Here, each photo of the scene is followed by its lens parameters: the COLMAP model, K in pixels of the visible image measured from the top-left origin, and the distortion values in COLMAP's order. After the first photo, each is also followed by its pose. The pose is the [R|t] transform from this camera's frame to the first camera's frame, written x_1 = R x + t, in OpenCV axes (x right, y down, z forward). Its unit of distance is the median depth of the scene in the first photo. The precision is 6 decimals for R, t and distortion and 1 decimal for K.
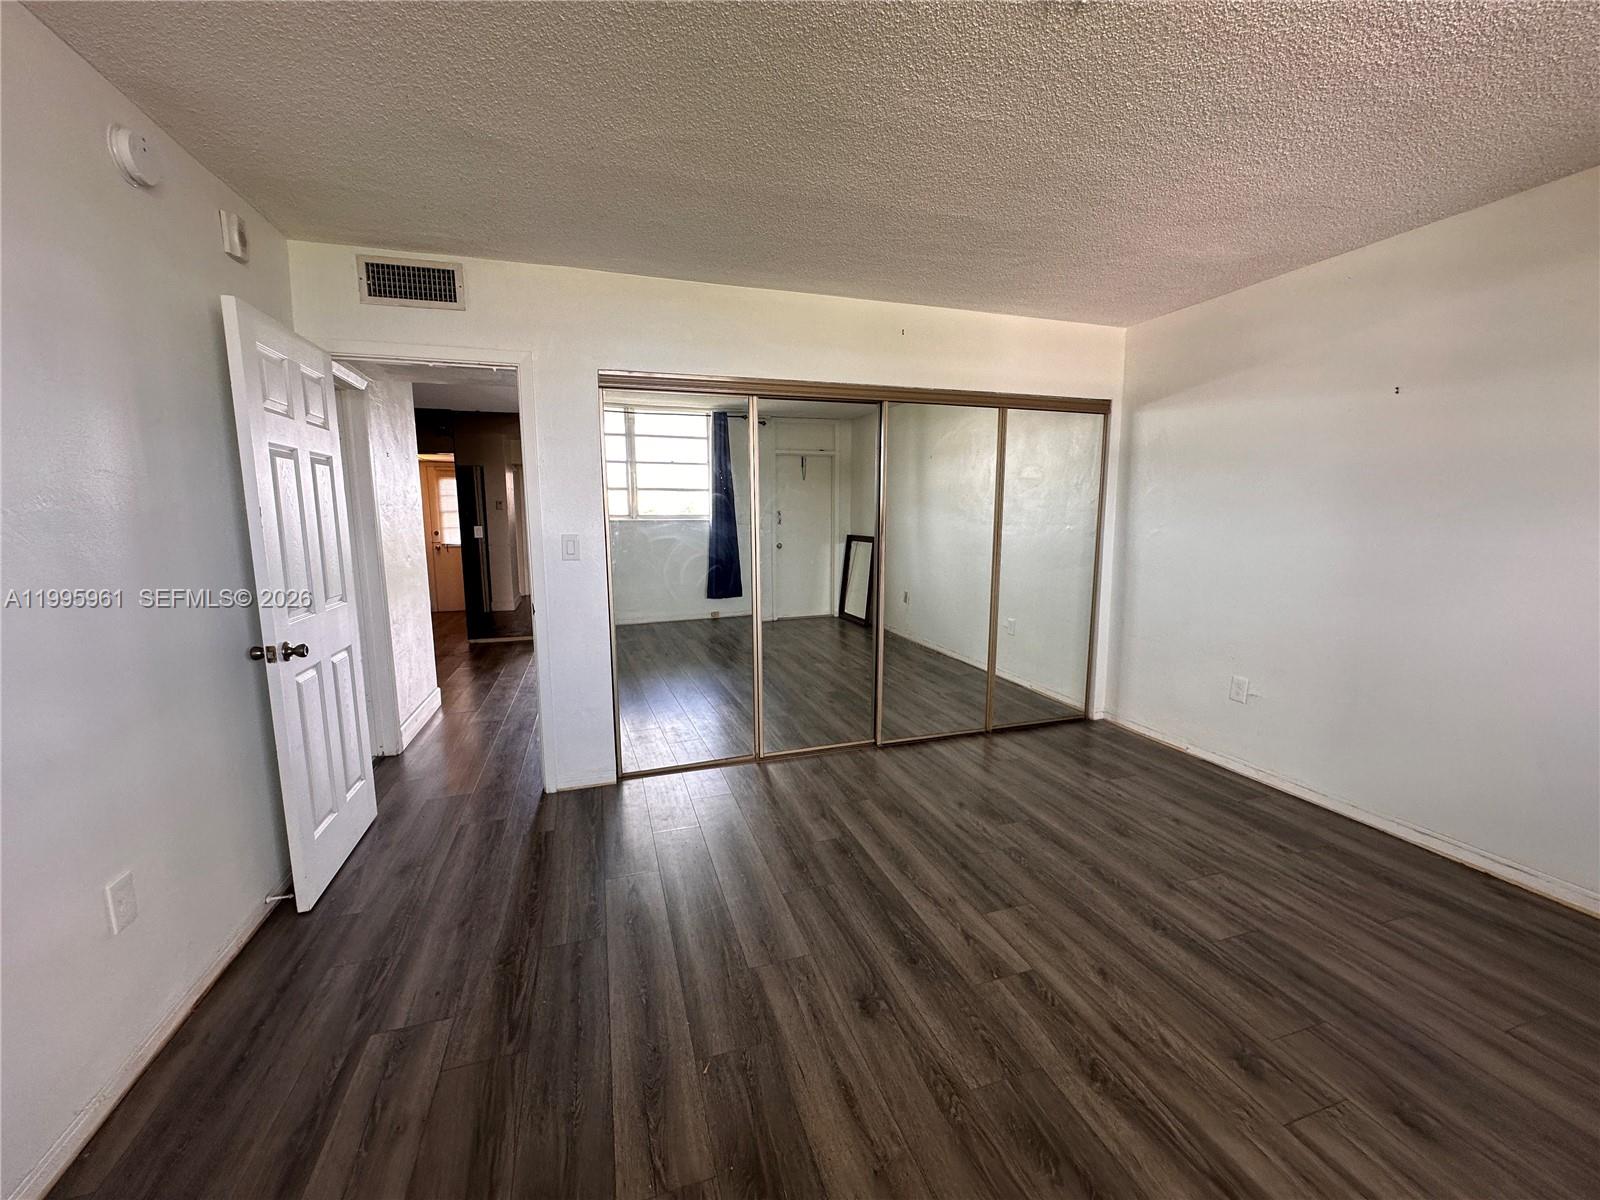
lens RADIAL K [[637.0, 0, 798.0], [0, 637.0, 599.4], [0, 0, 1]] dist [-0.004222, 0.000910]
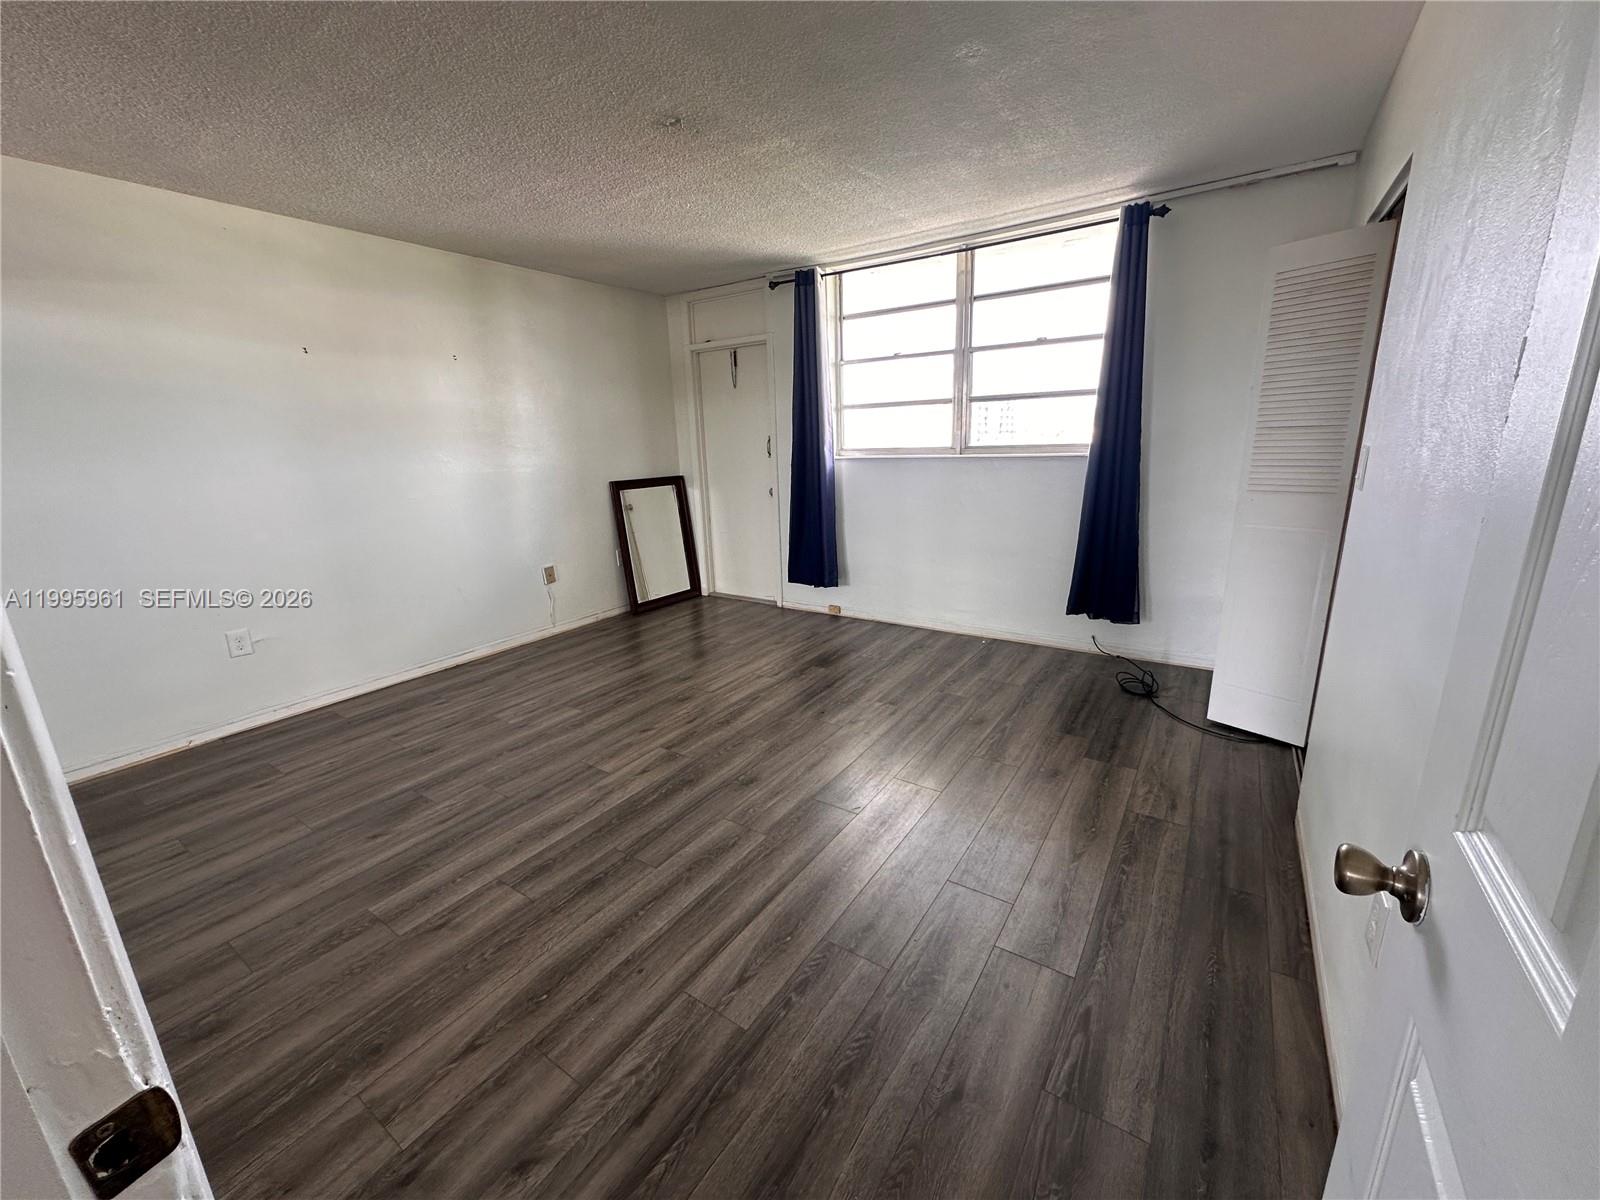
lens RADIAL K [[637.0, 0, 798.0], [0, 637.0, 599.4], [0, 0, 1]] dist [-0.004222, 0.000910]
pose [[-0.619570, -0.168164, 0.766716, -0.614525], [0.141635, 0.936798, 0.319921, -0.119859], [-0.772057, 0.306808, -0.556594, 0.978808]]
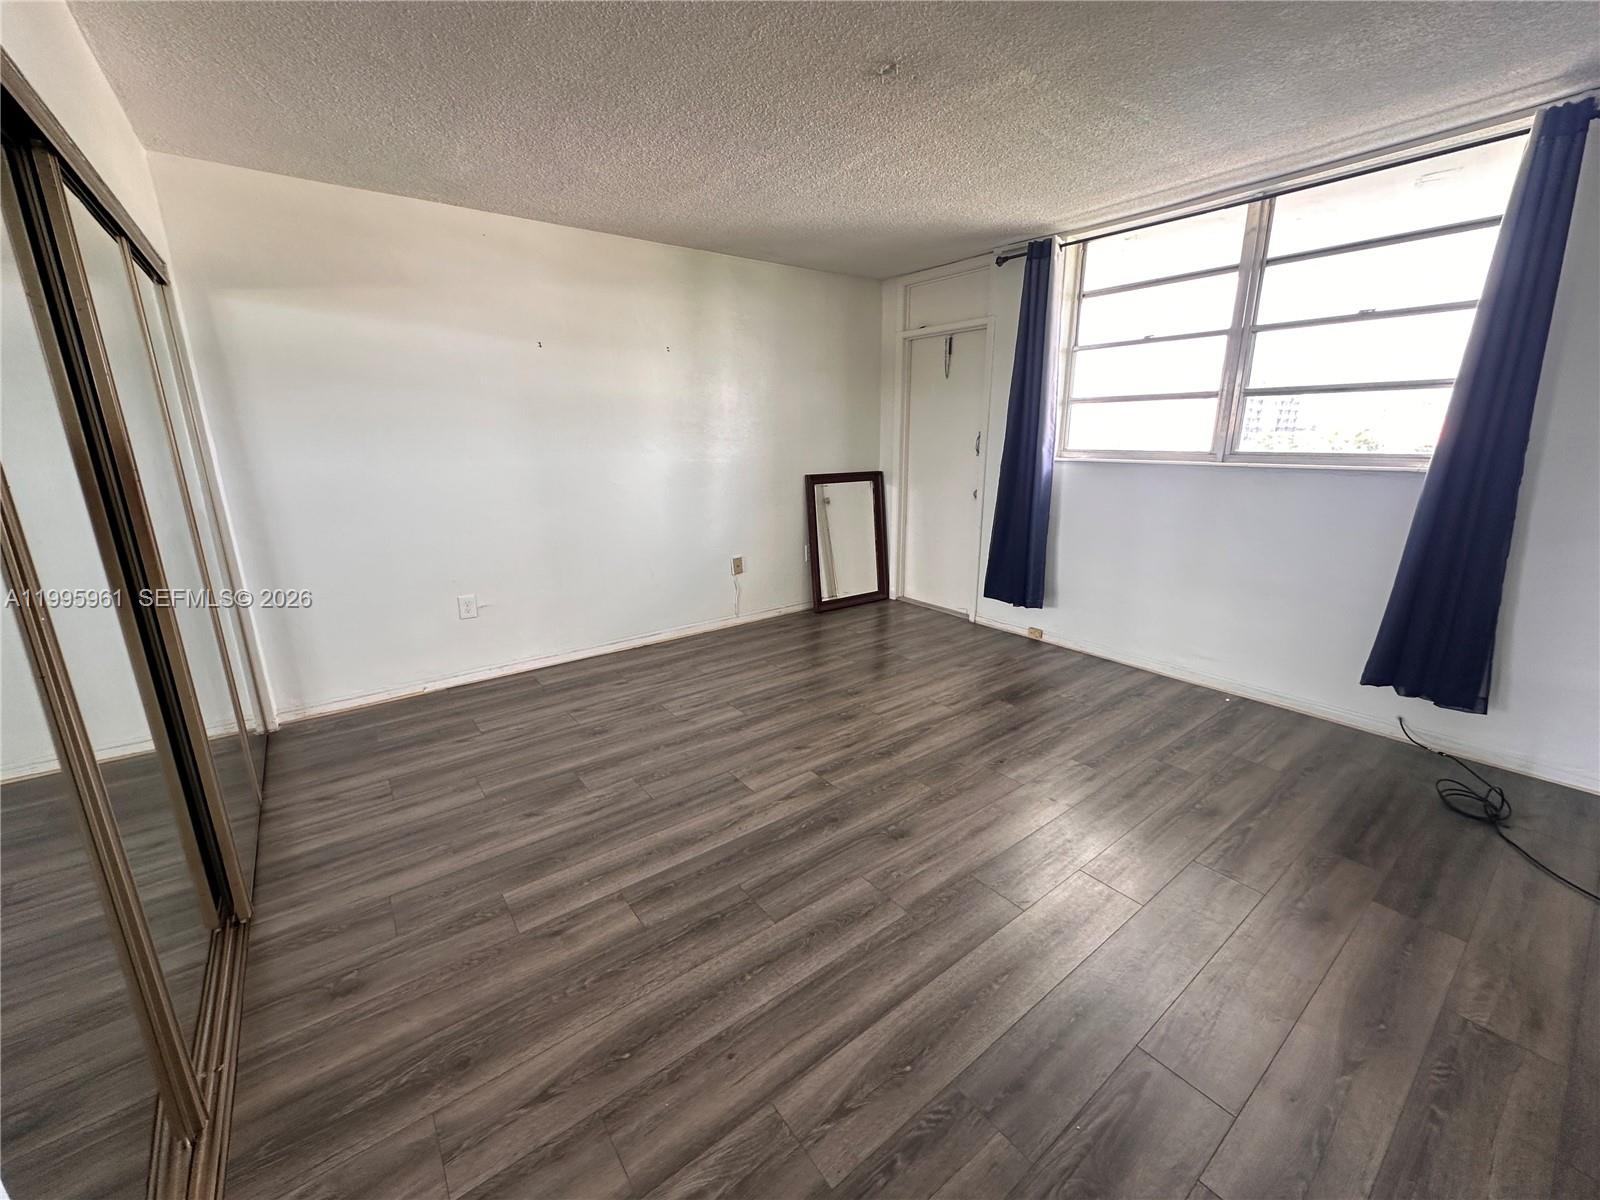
lens RADIAL K [[637.0, 0, 798.0], [0, 637.0, 599.4], [0, 0, 1]] dist [-0.004222, 0.000910]
pose [[-0.331439, -0.230833, 0.914803, -0.532869], [0.139309, 0.947007, 0.289431, -0.117674], [-0.933135, 0.223369, -0.281718, 0.882806]]
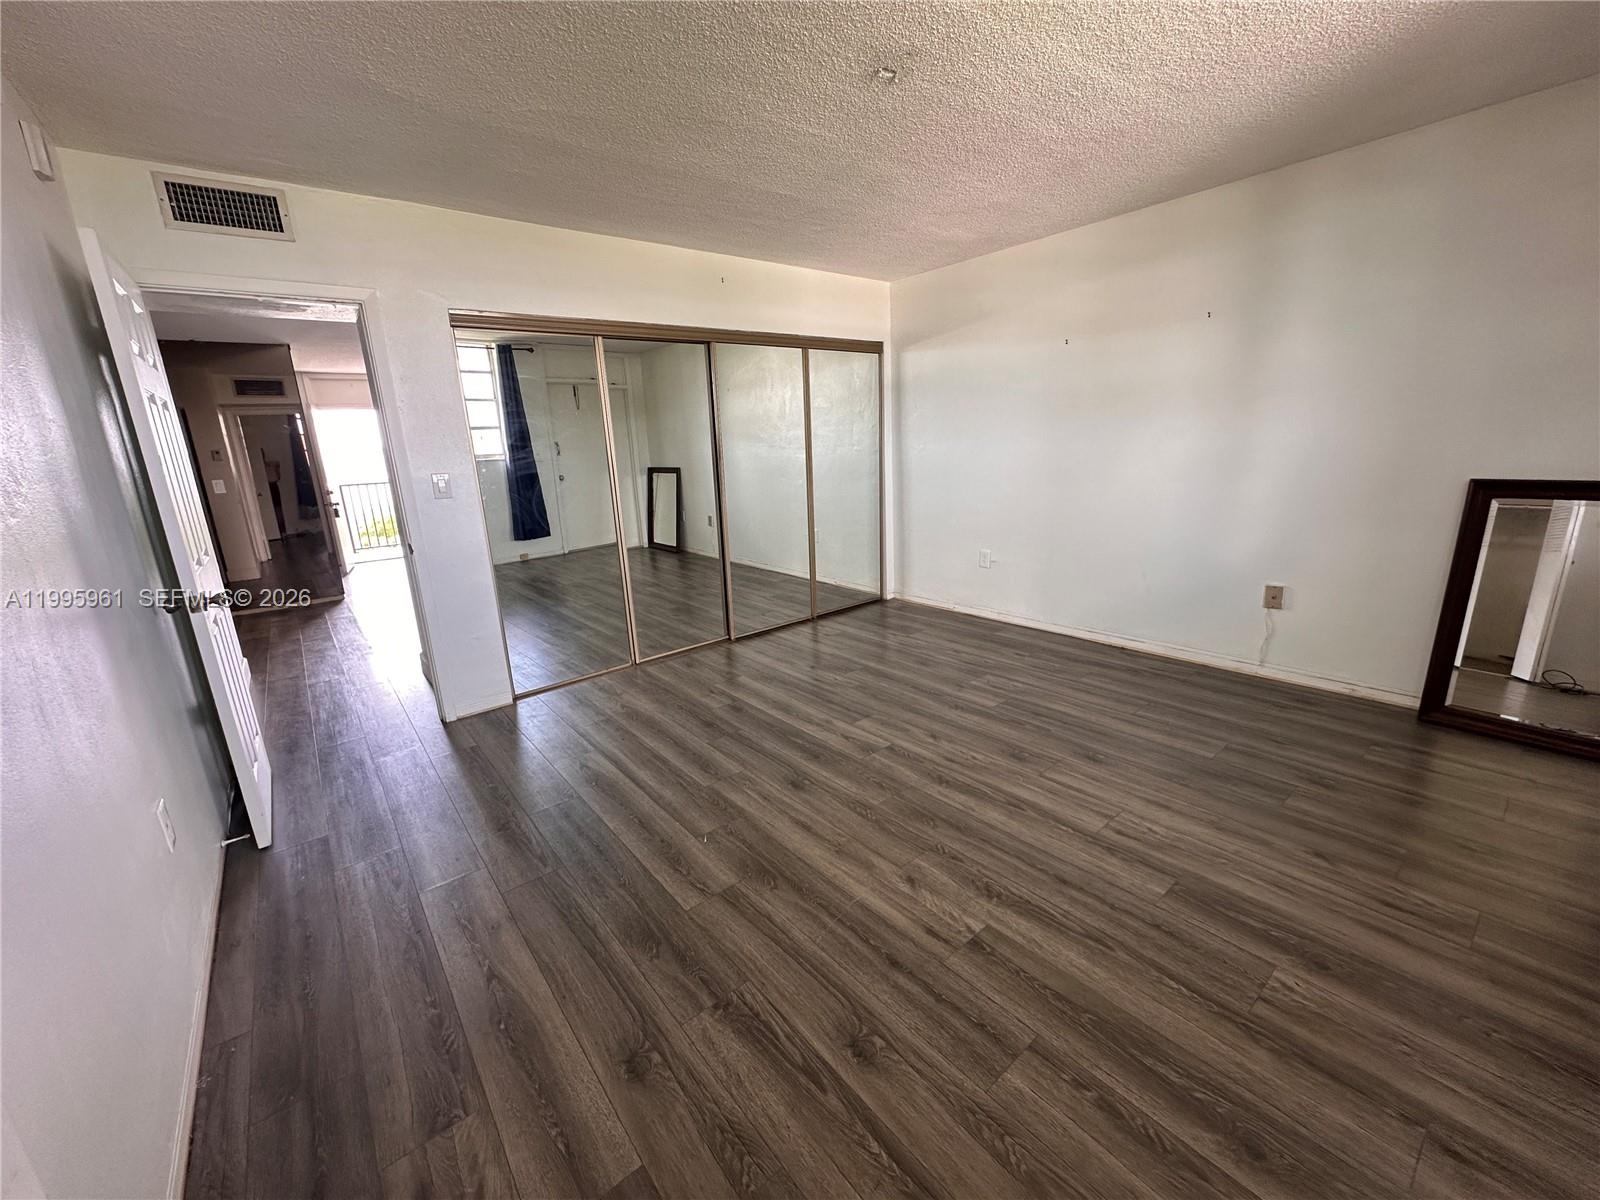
lens RADIAL K [[637.0, 0, 798.0], [0, 637.0, 599.4], [0, 0, 1]] dist [-0.004222, 0.000910]
pose [[0.932064, -0.124782, 0.340128, -0.201208], [0.089952, 0.989123, 0.116379, 0.034050], [-0.350951, -0.077878, 0.933150, -0.193630]]
